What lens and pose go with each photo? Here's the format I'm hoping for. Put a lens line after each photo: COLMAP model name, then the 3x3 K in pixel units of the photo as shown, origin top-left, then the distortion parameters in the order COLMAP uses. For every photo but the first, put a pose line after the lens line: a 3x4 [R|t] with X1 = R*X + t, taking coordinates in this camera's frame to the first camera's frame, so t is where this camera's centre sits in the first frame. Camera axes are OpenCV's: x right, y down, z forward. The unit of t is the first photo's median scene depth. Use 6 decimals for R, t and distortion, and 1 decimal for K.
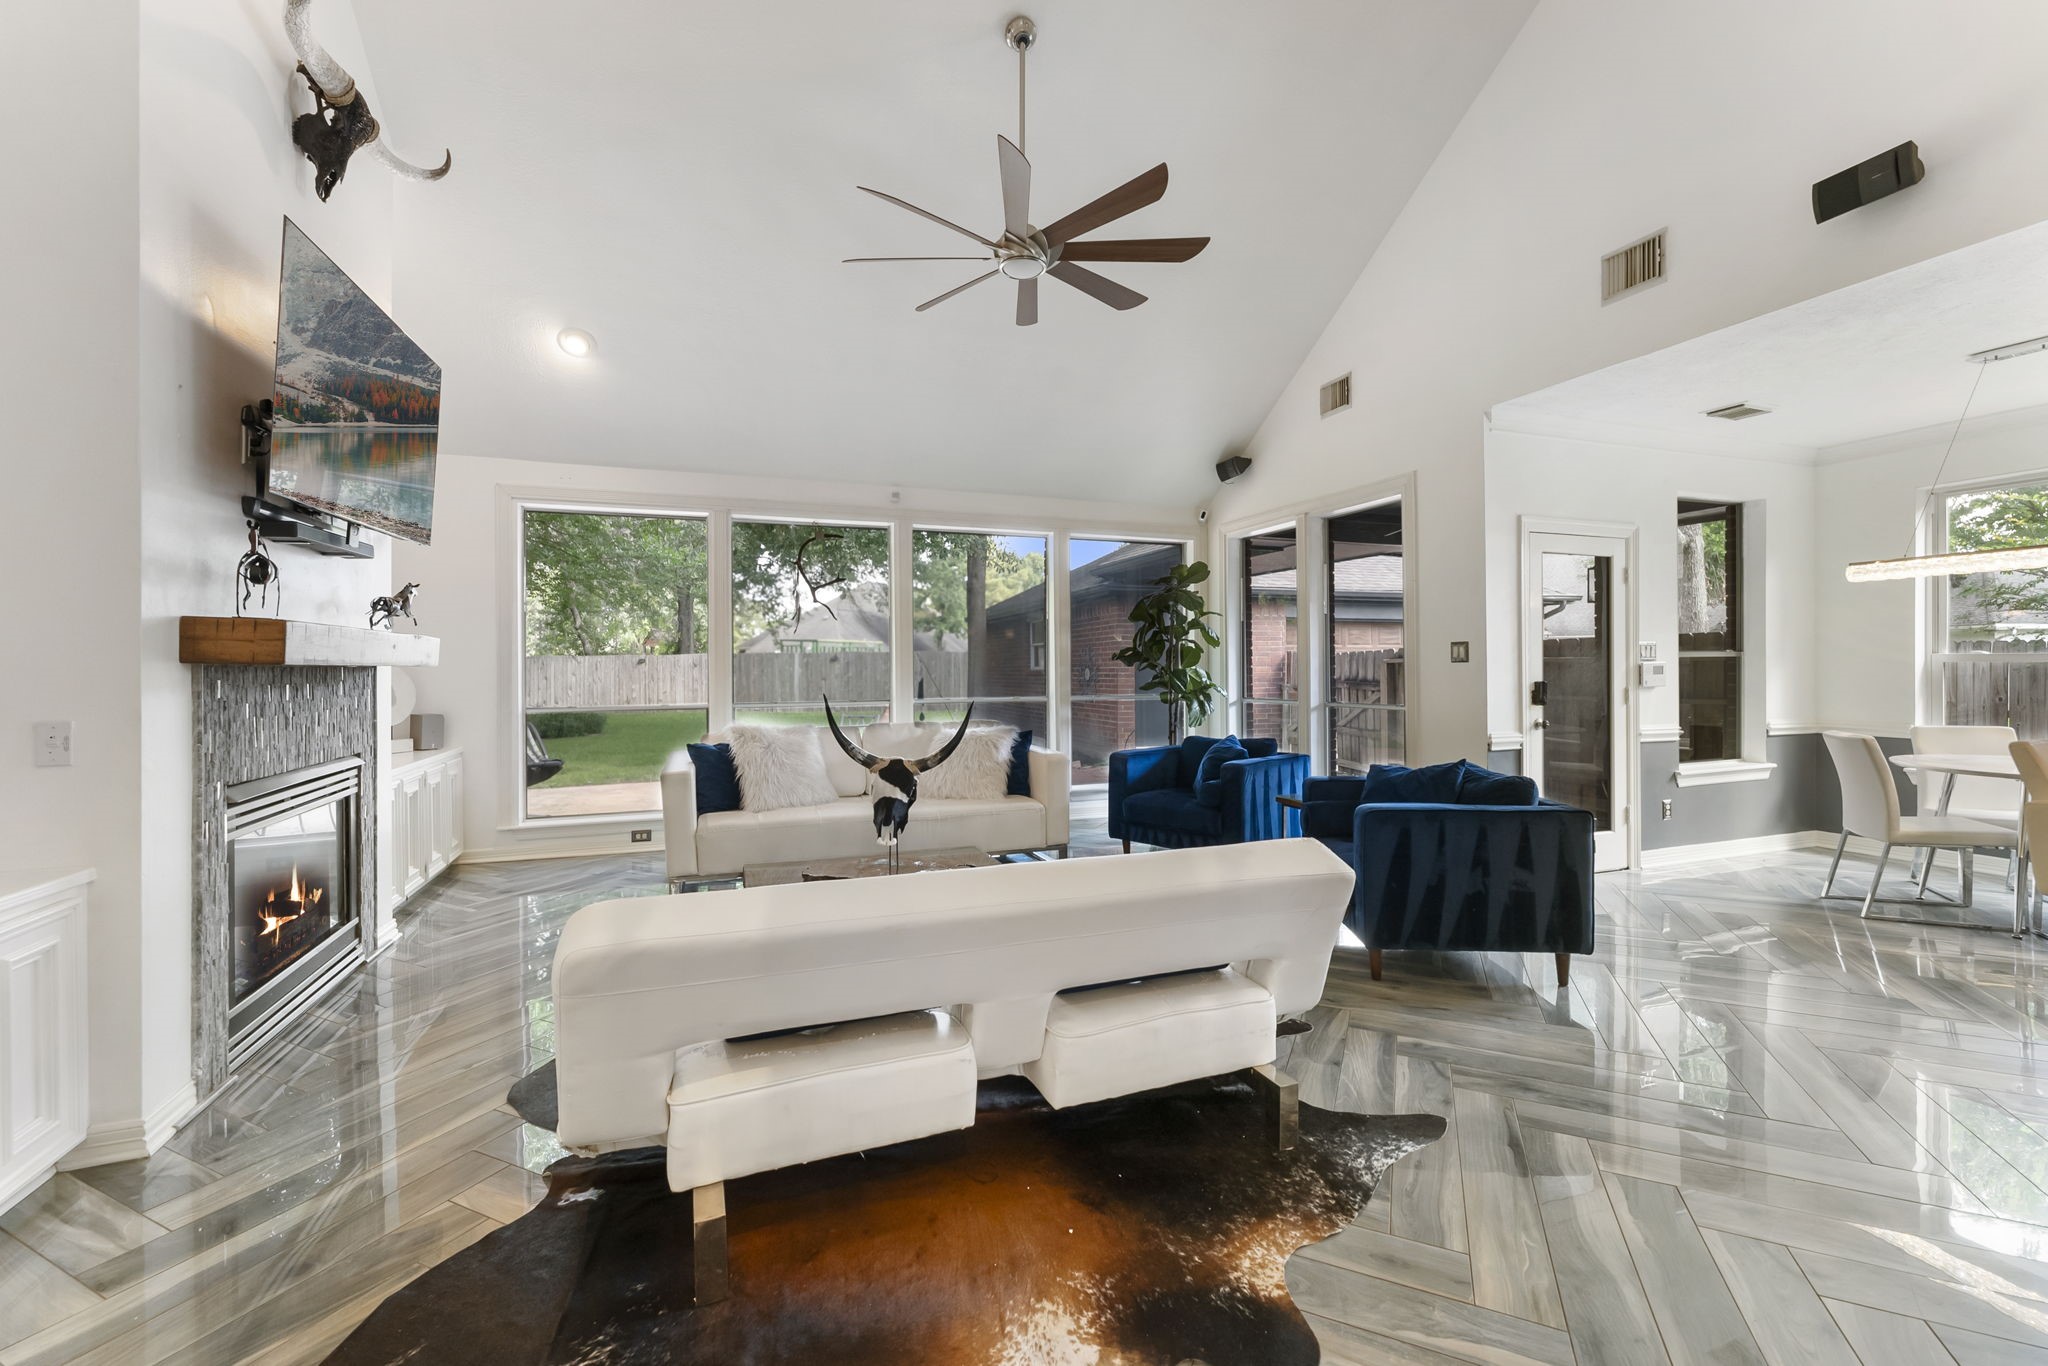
lens RADIAL K [[853.5, 0, 1027.0], [0, 853.5, 673.7], [0, 0, 1]] dist [0.001652, 0.000325]
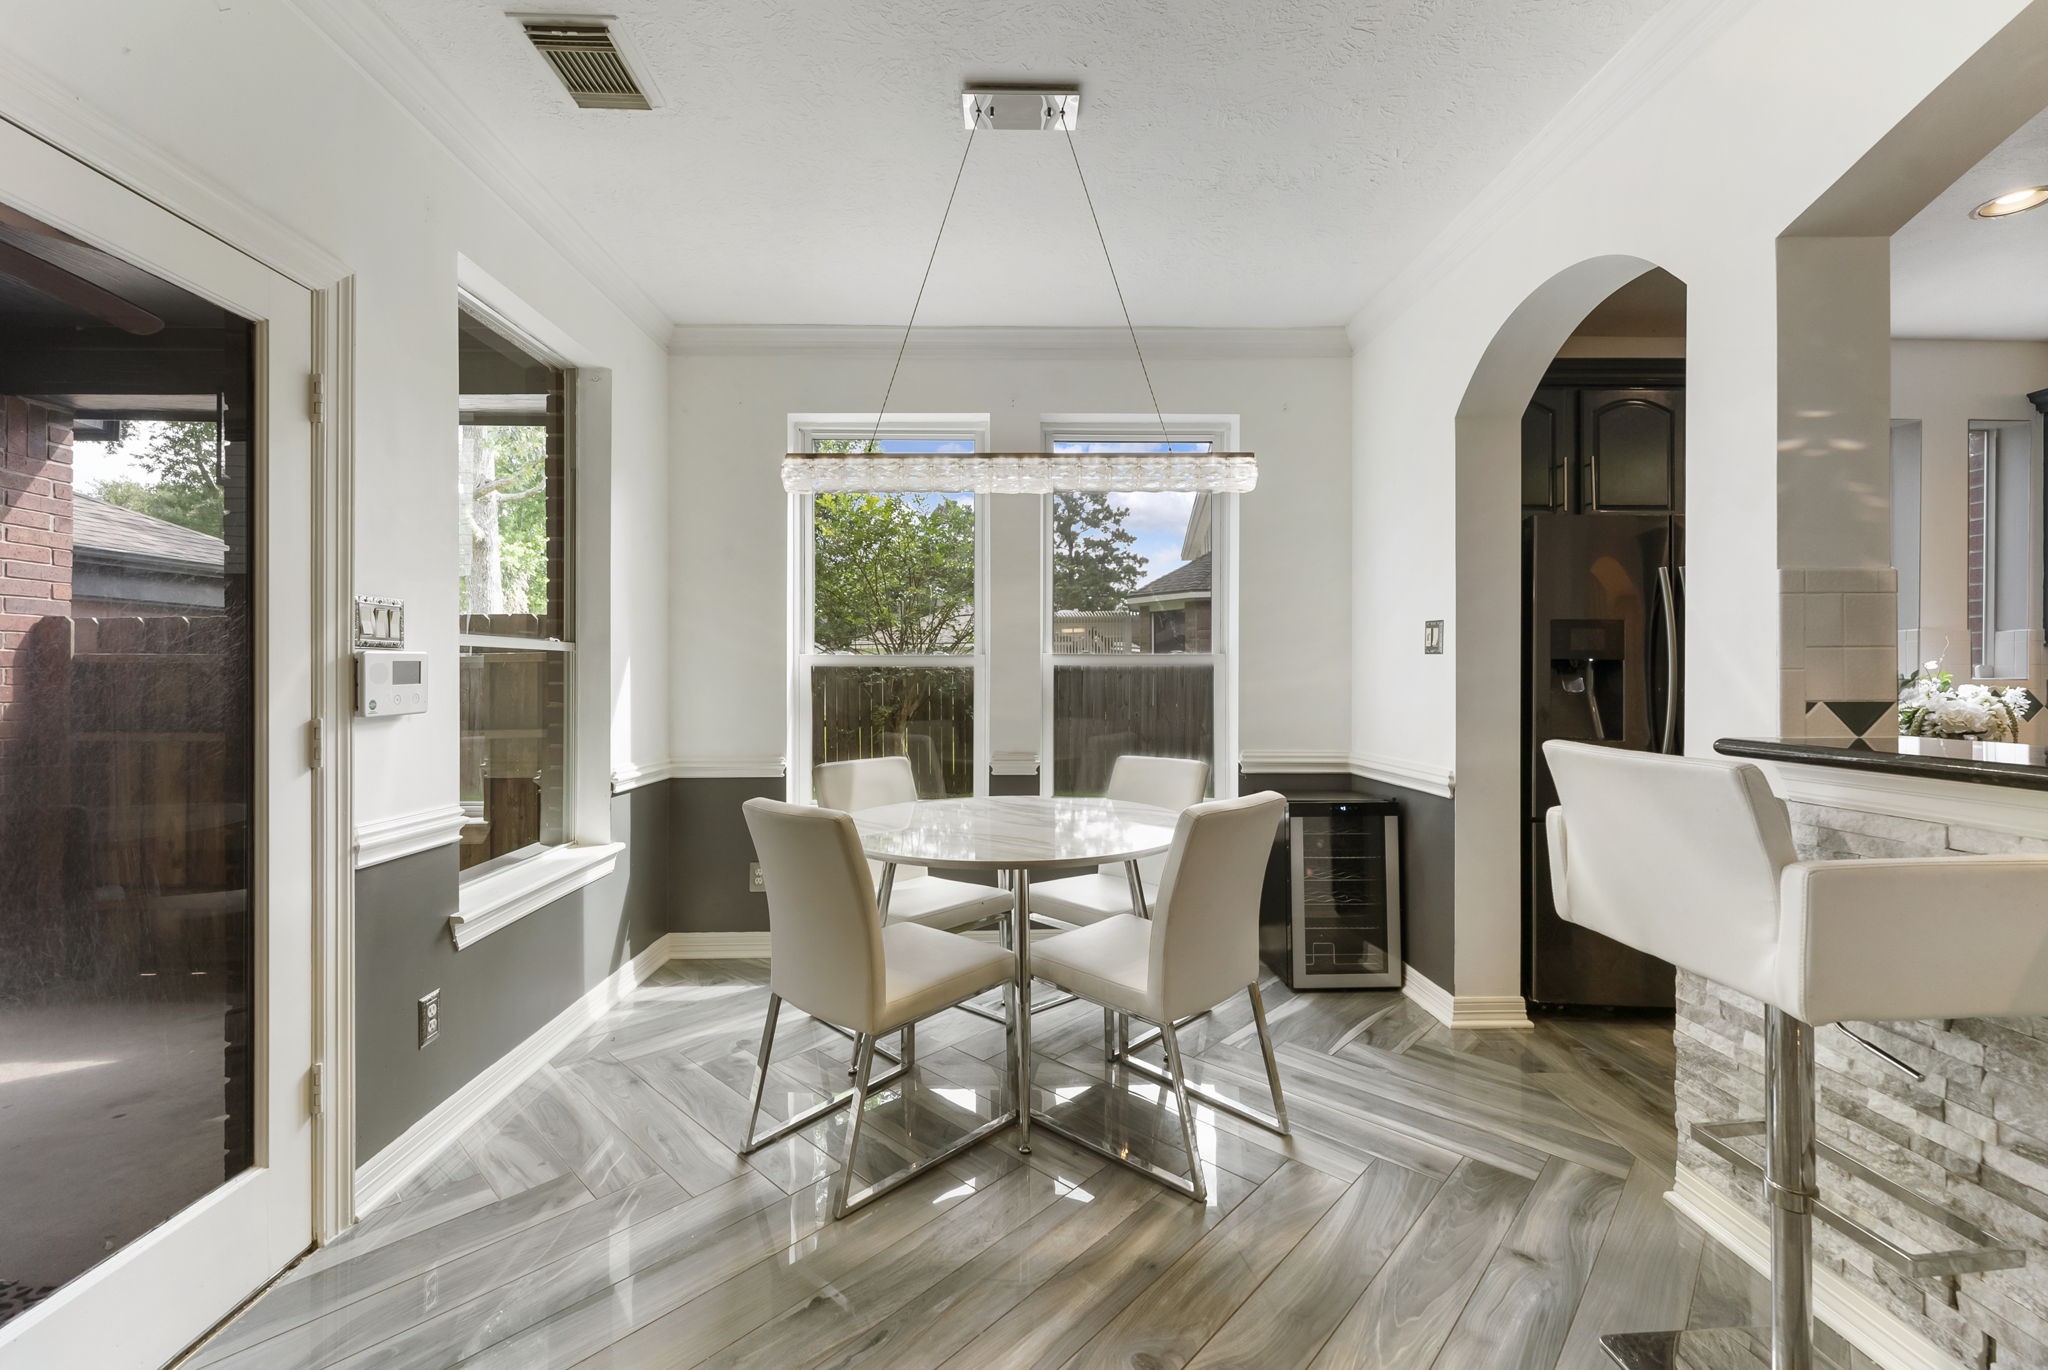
lens RADIAL K [[853.5, 0, 1027.0], [0, 853.5, 675.7], [0, 0, 1]] dist [0.001652, 0.000325]
pose [[0.334942, 0.009497, 0.942191, 0.430213], [0.001792, 0.999941, -0.010716, 0.001804], [-0.942237, 0.005278, 0.334905, 0.556925]]
